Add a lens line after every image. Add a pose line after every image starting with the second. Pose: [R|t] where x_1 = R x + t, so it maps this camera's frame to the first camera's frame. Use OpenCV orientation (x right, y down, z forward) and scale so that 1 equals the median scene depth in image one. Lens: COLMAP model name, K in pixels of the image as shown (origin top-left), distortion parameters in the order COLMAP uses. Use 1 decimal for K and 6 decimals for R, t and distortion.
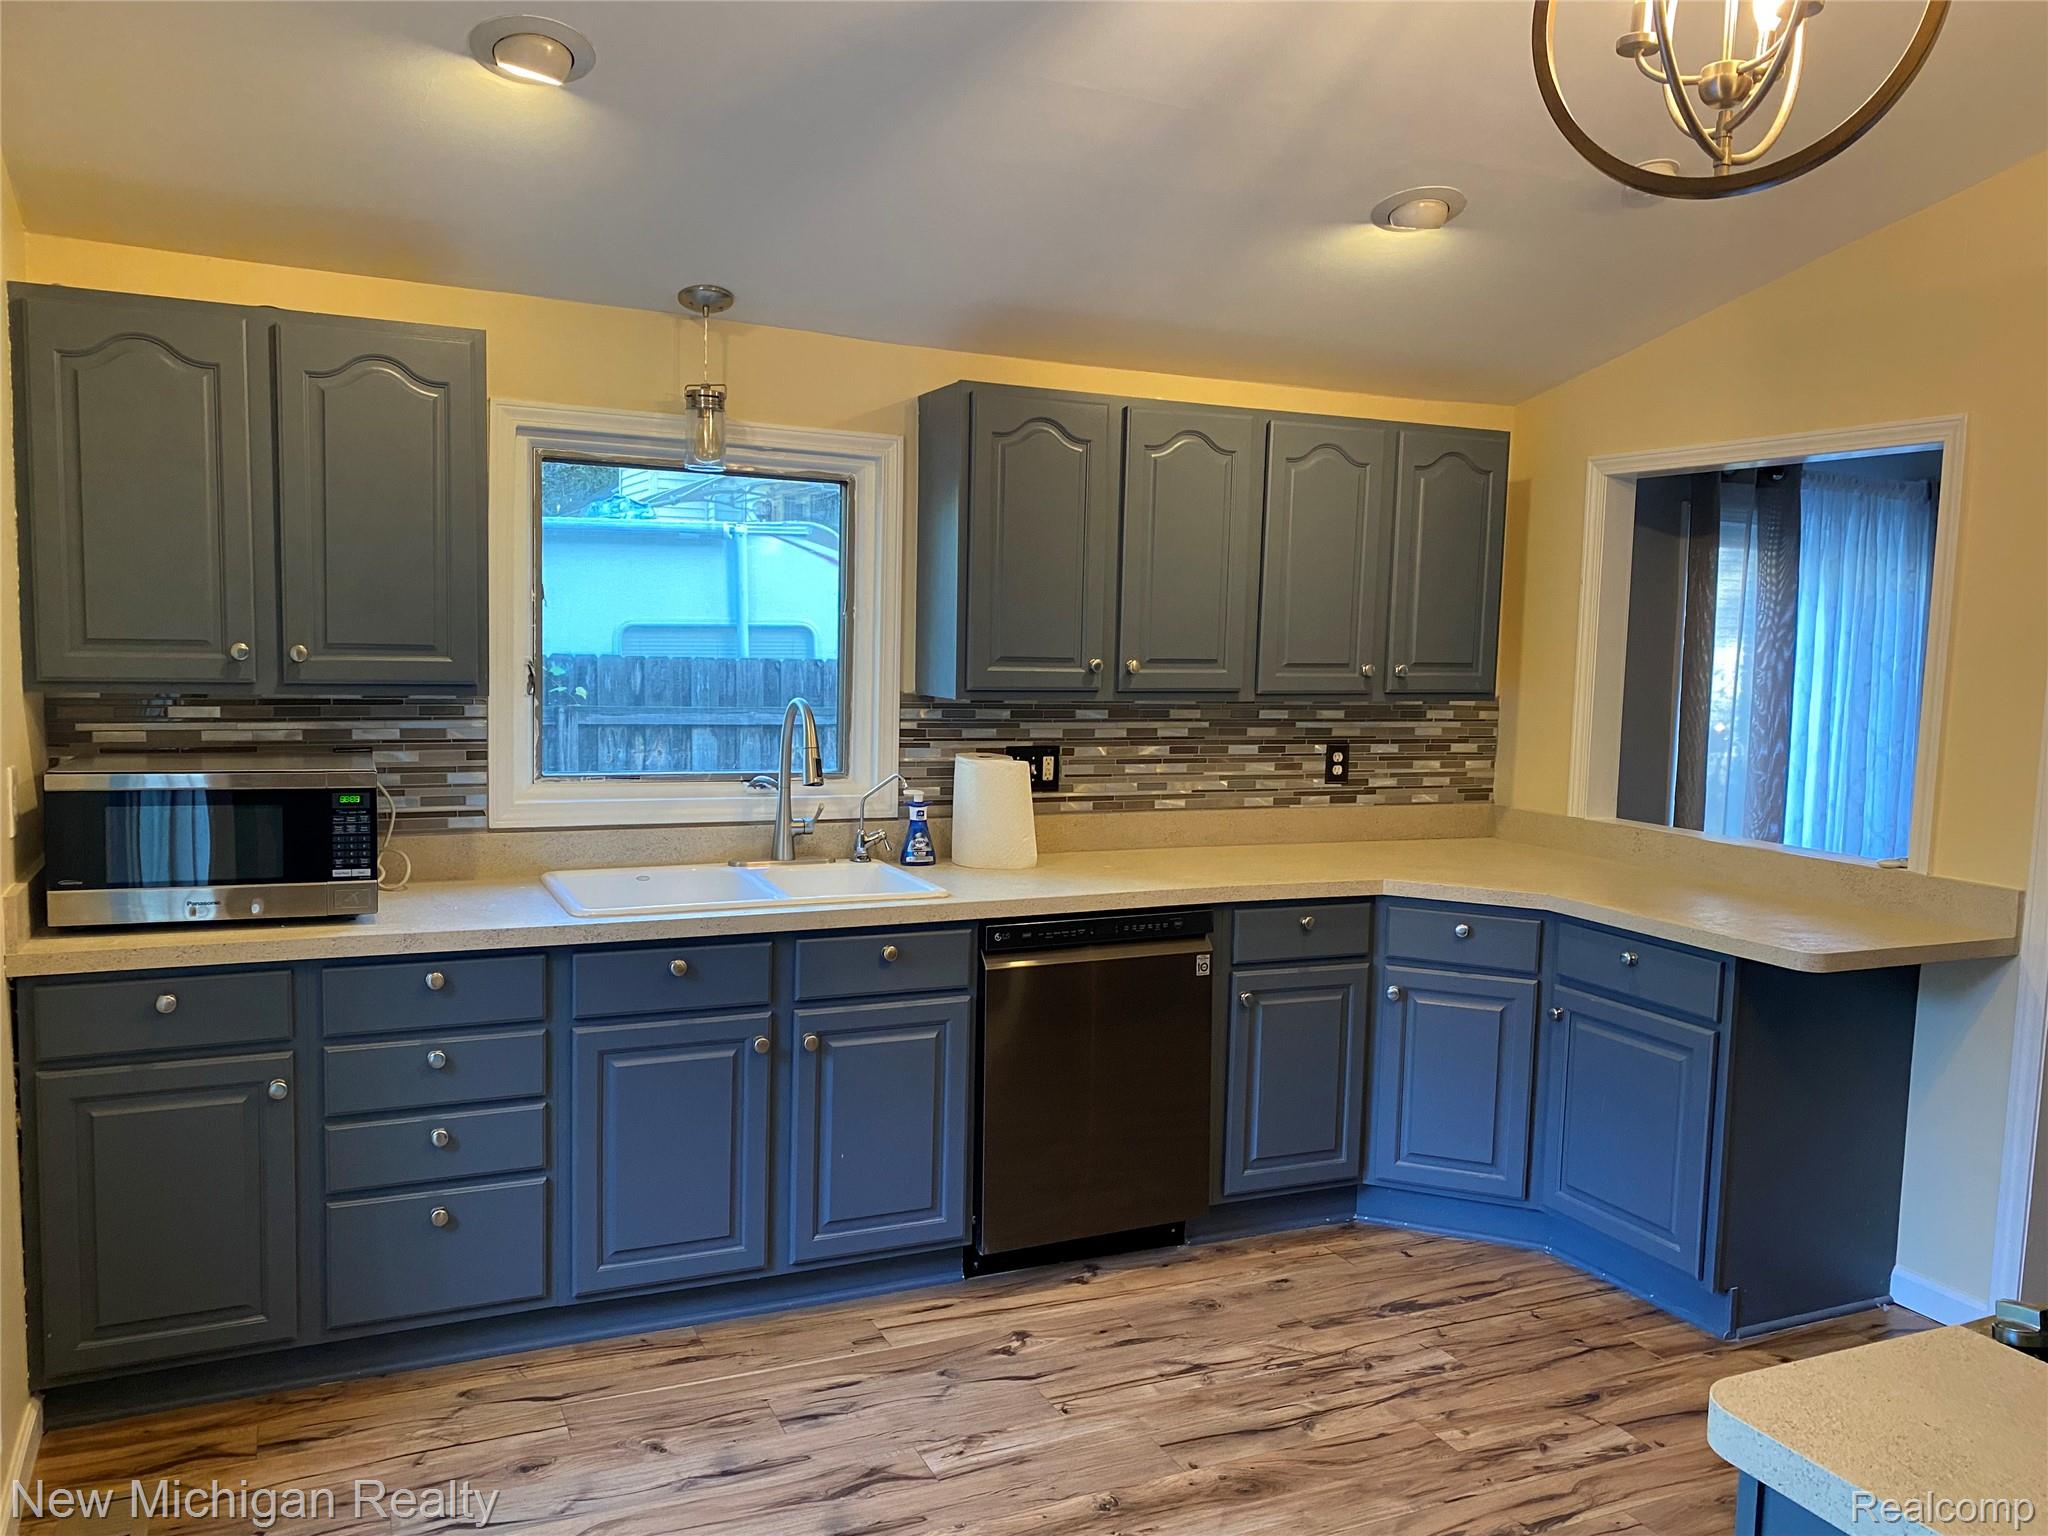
lens RADIAL K [[1568.3, 0, 1028.4], [0, 1568.3, 769.4], [0, 0, 1]] dist [0.010012, -0.006272]
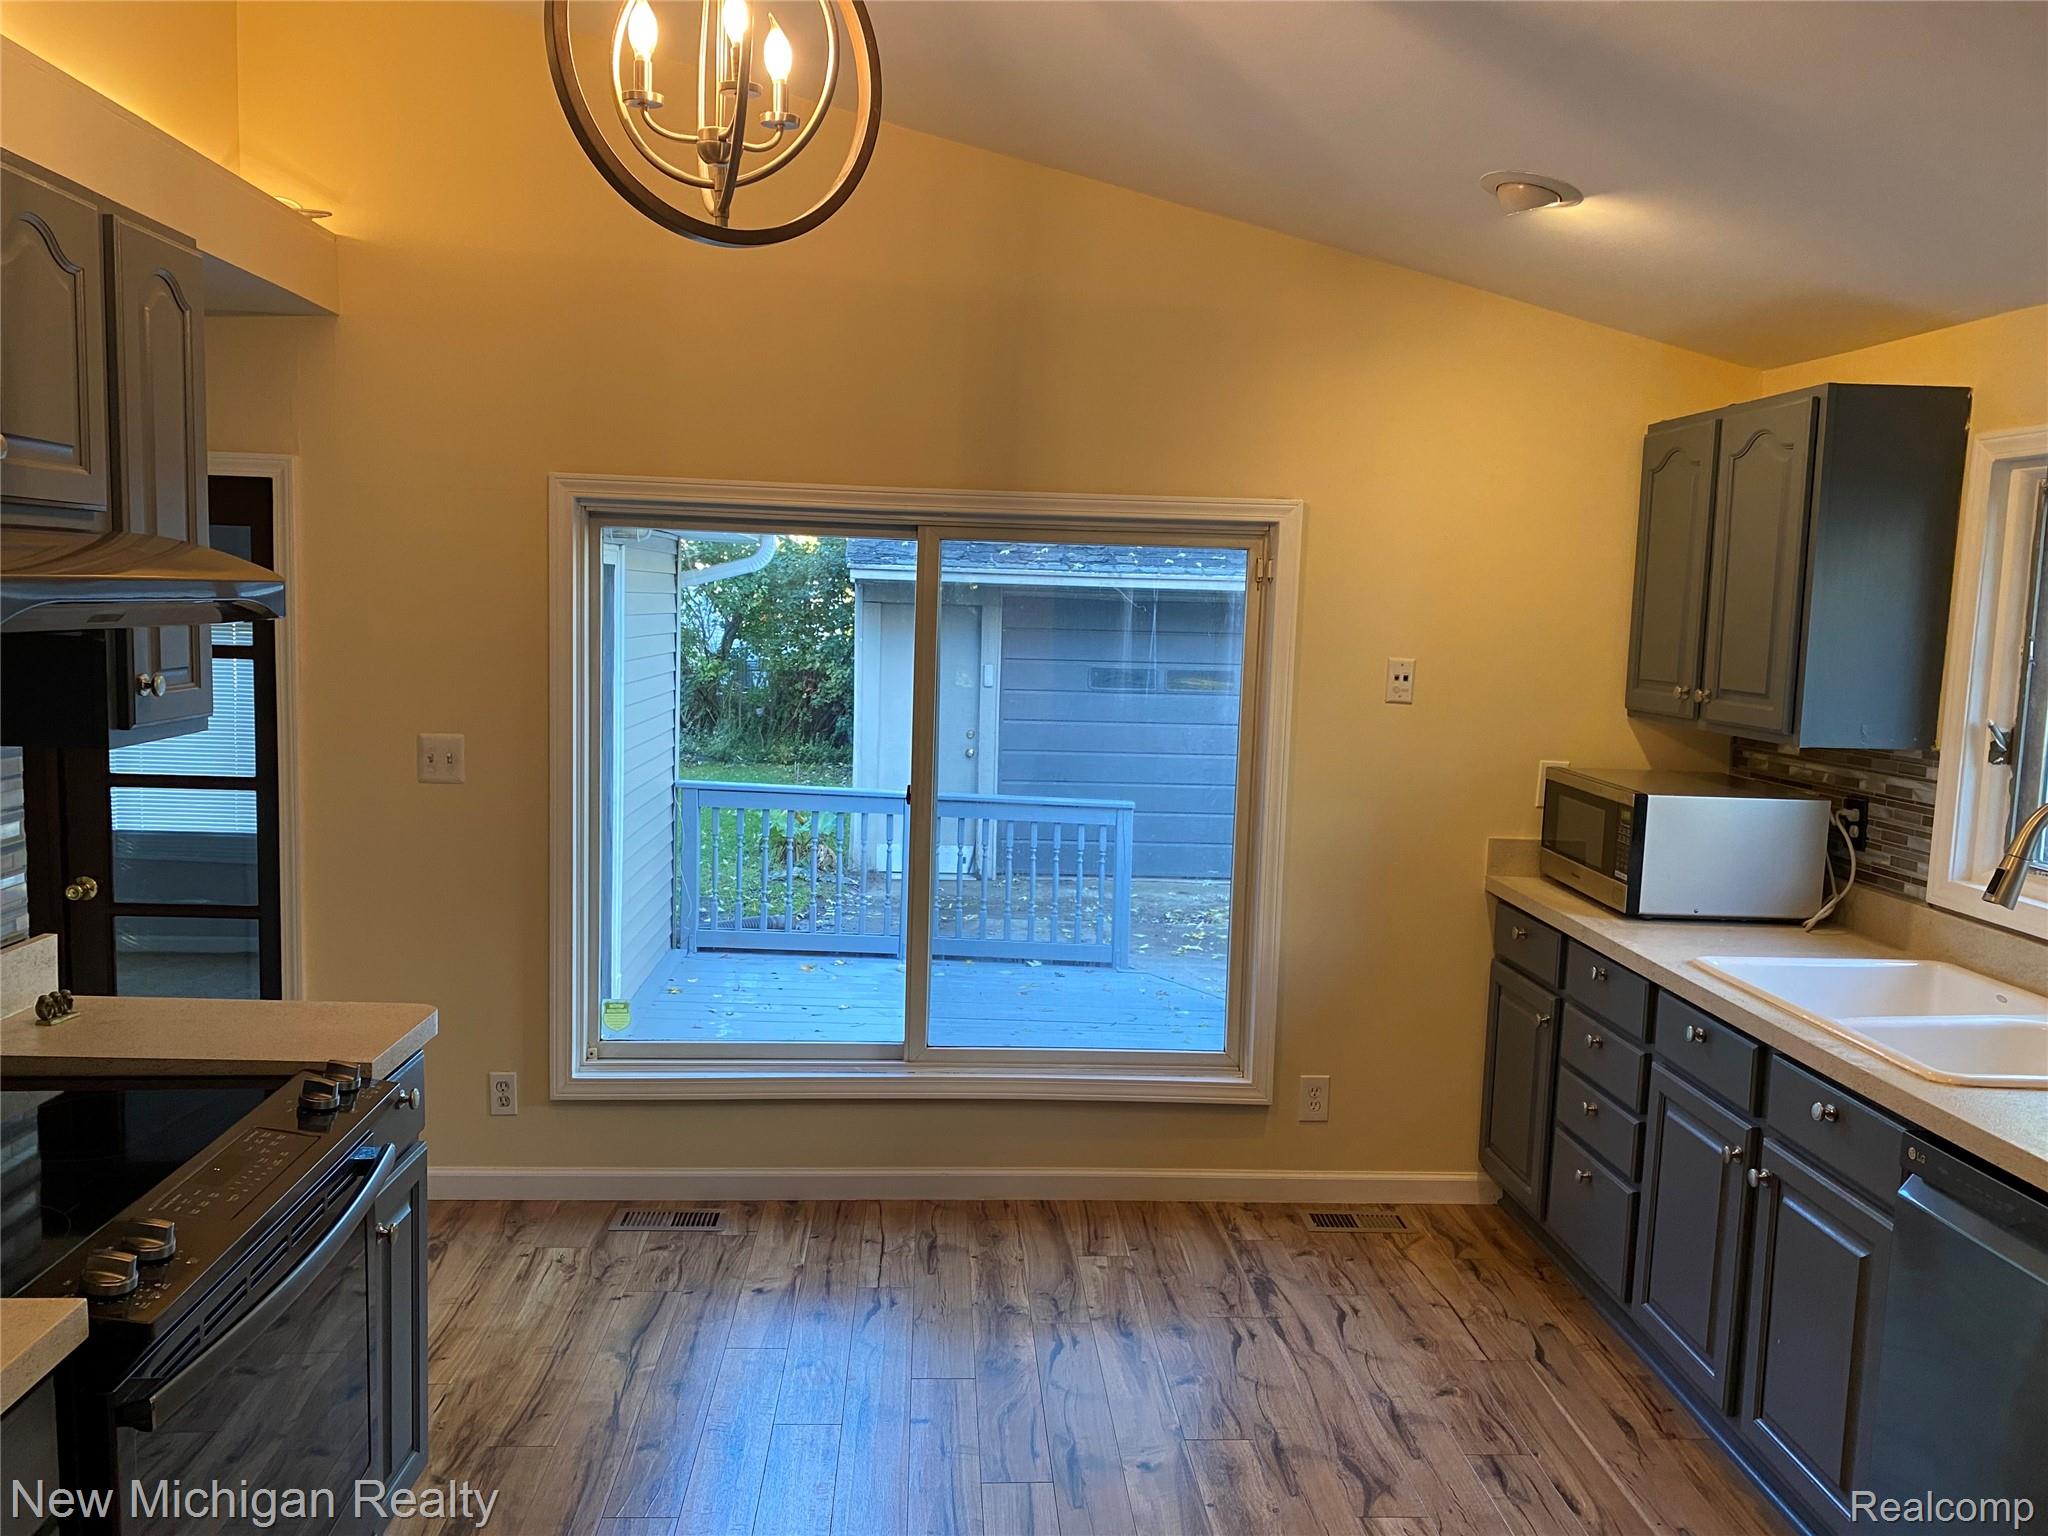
lens RADIAL K [[1568.3, 0, 1022.3], [0, 1568.3, 759.0], [0, 0, 1]] dist [0.010012, -0.006272]
pose [[-0.369690, 0.059955, -0.927219, 0.785280], [-0.121673, 0.986199, 0.112281, -0.094069], [0.921154, 0.154327, -0.357293, 0.923341]]
